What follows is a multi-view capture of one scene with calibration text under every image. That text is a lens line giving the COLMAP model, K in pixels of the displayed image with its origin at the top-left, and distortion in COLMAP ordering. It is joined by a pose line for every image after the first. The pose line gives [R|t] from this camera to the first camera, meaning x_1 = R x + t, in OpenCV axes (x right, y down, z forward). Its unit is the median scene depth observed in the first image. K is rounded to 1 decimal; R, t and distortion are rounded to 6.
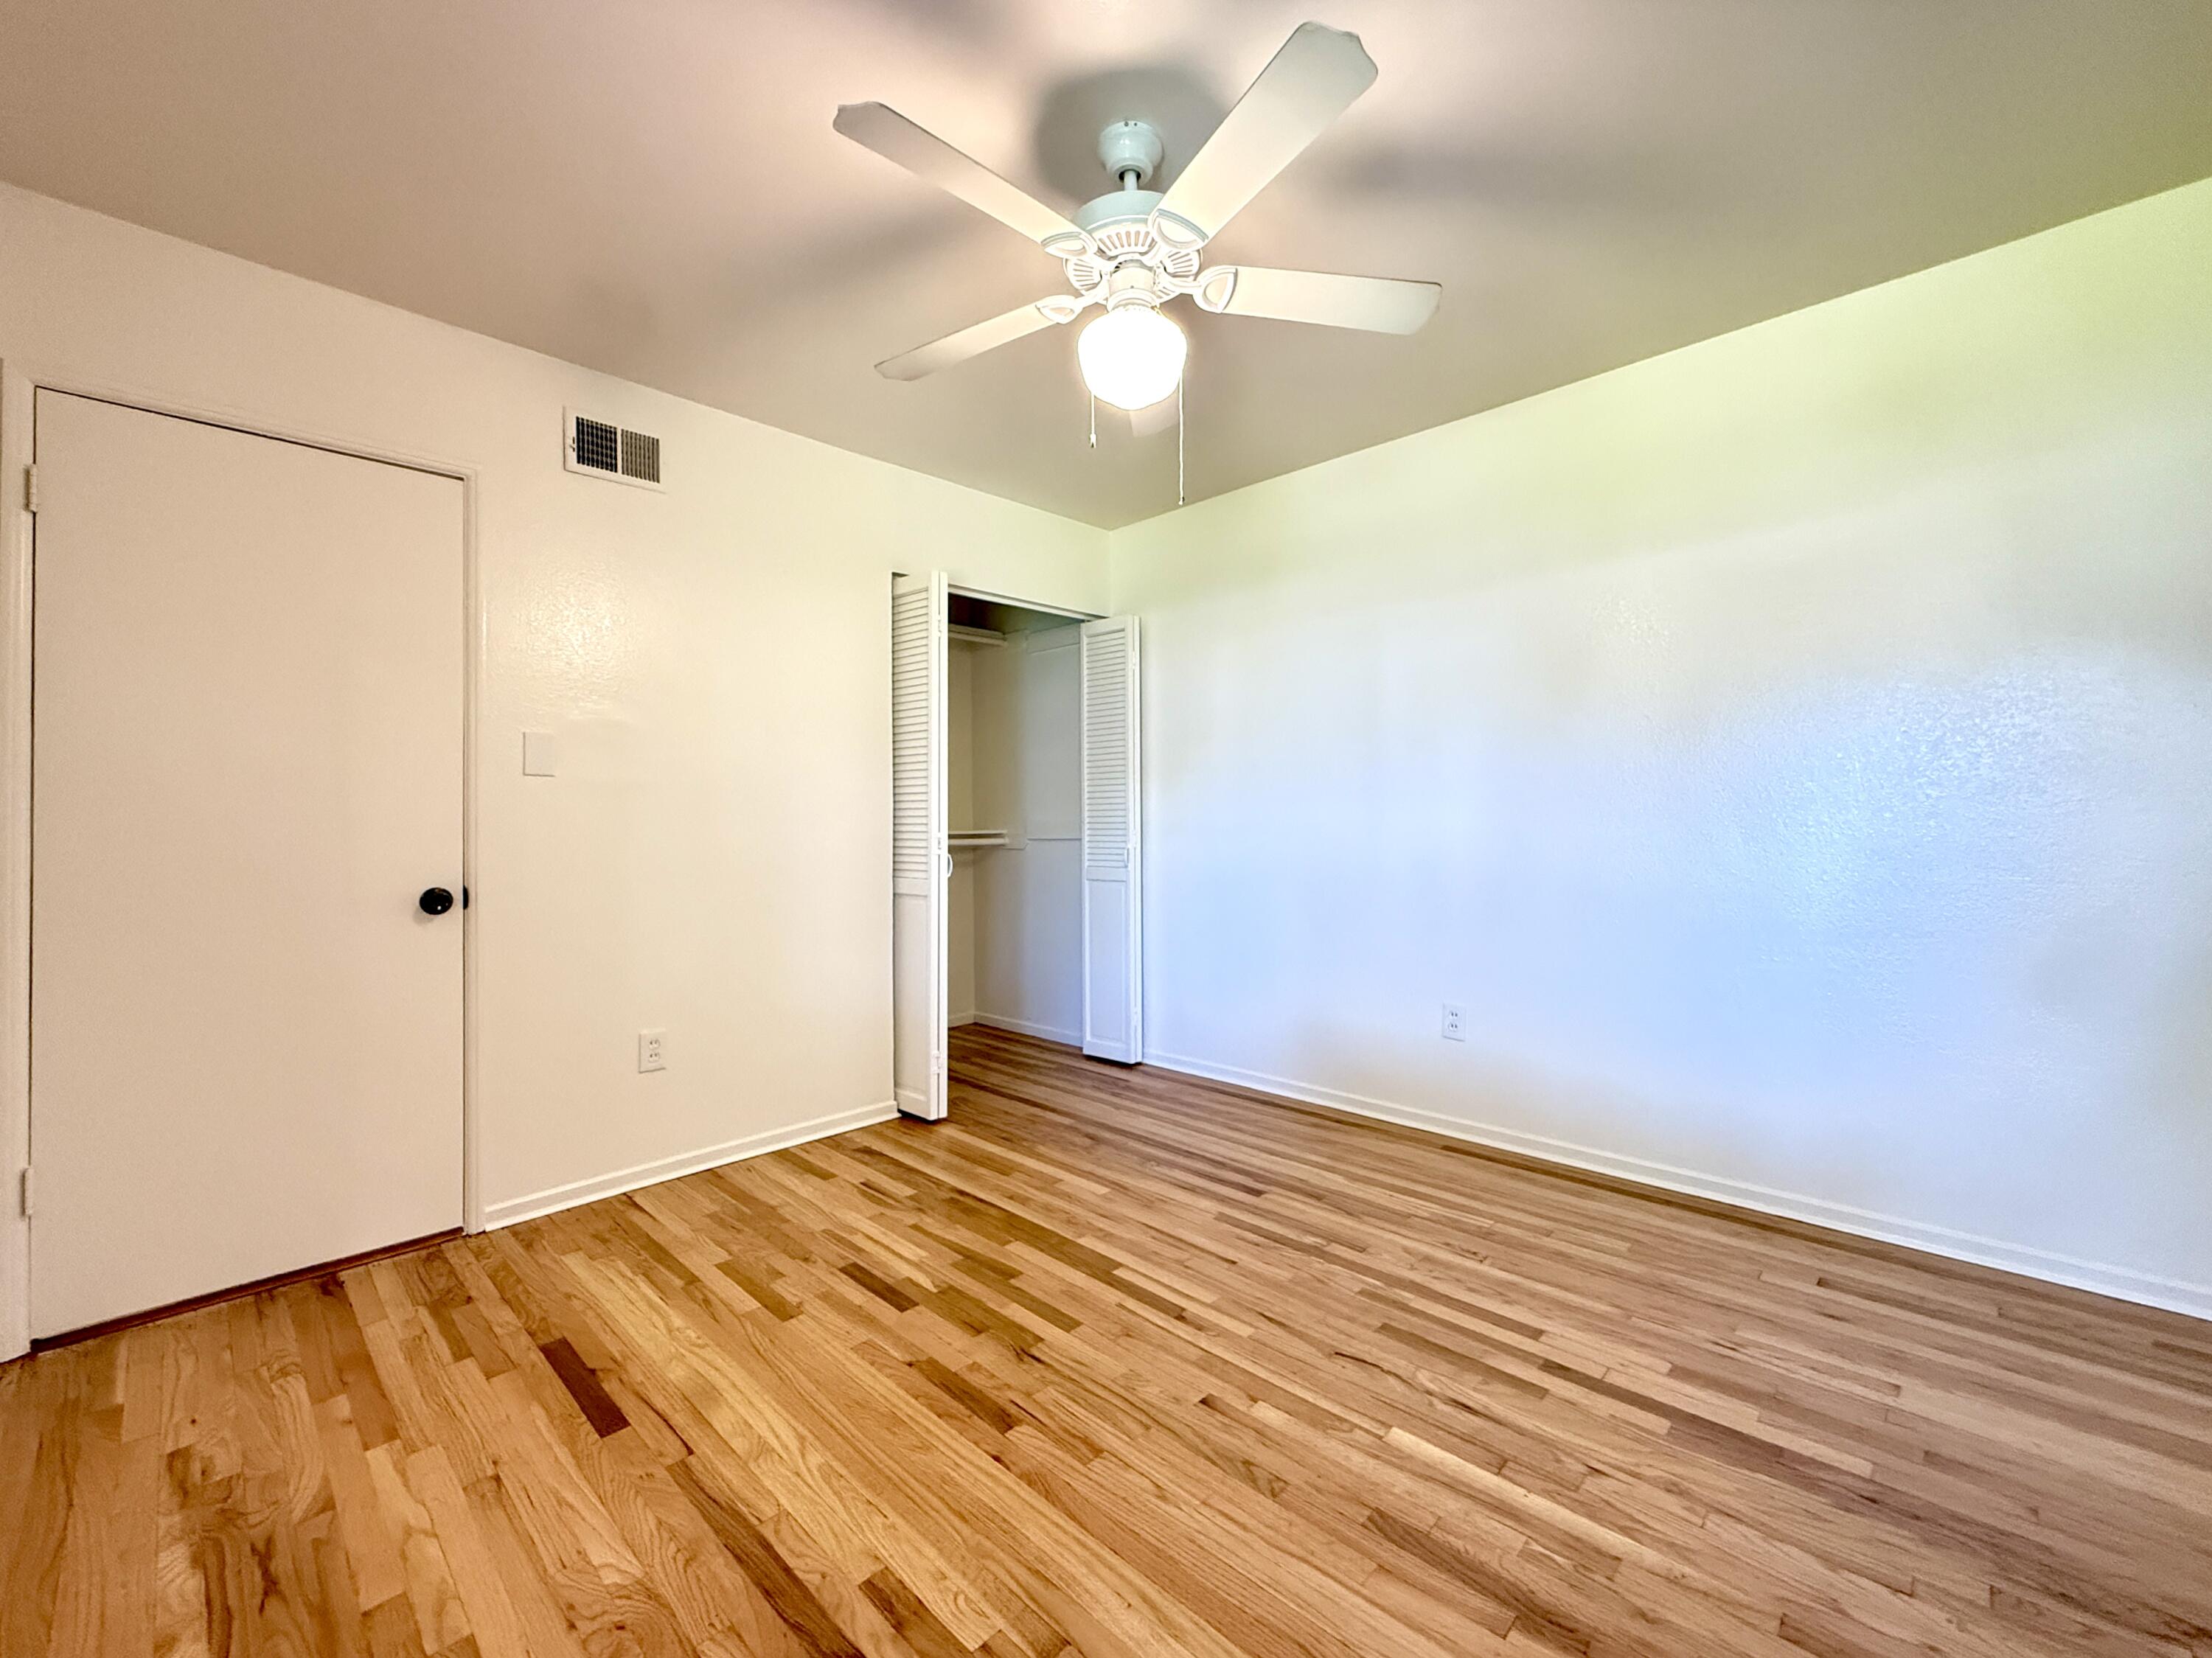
lens RADIAL K [[883.3, 0, 1103.7], [0, 883.3, 828.8], [0, 0, 1]] dist [-0.001512, 0.000720]
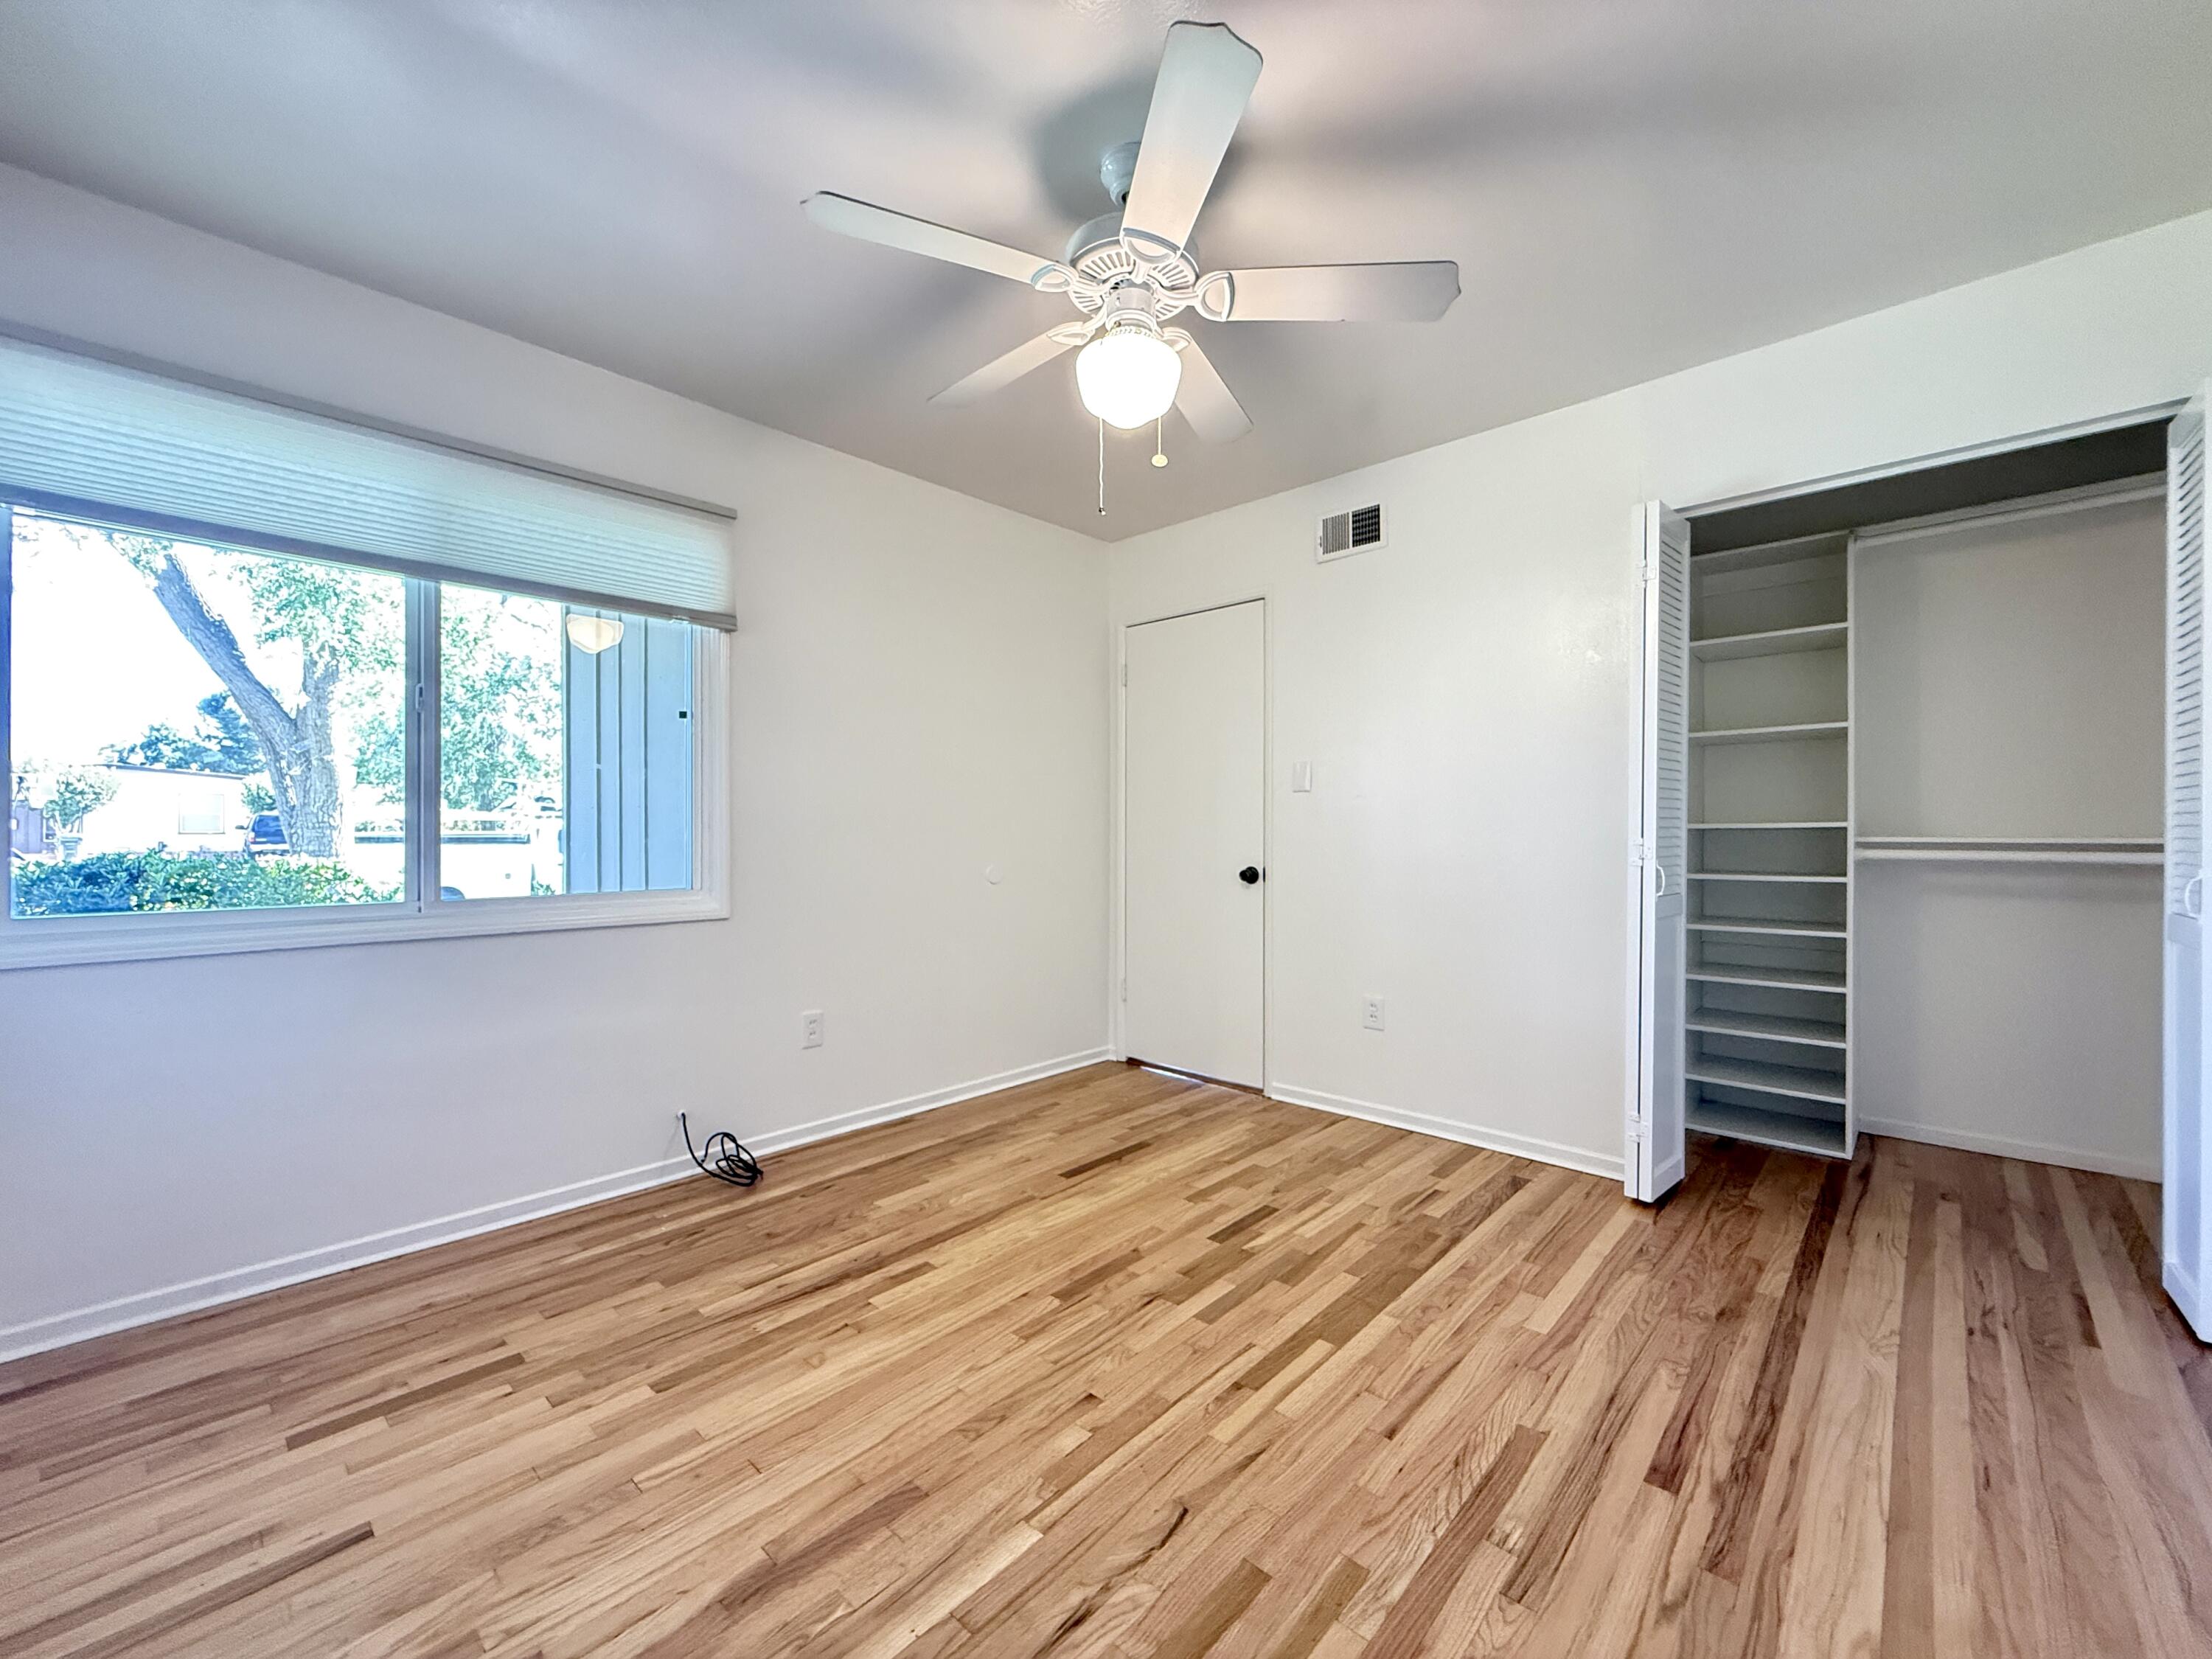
lens RADIAL K [[883.3, 0, 1103.7], [0, 883.3, 829.3], [0, 0, 1]] dist [-0.001512, 0.000720]
pose [[0.035378, 0.006944, -0.999350, 0.848004], [-0.000988, 0.999976, 0.006913, -0.002962], [0.999374, 0.000743, 0.035384, 0.745116]]
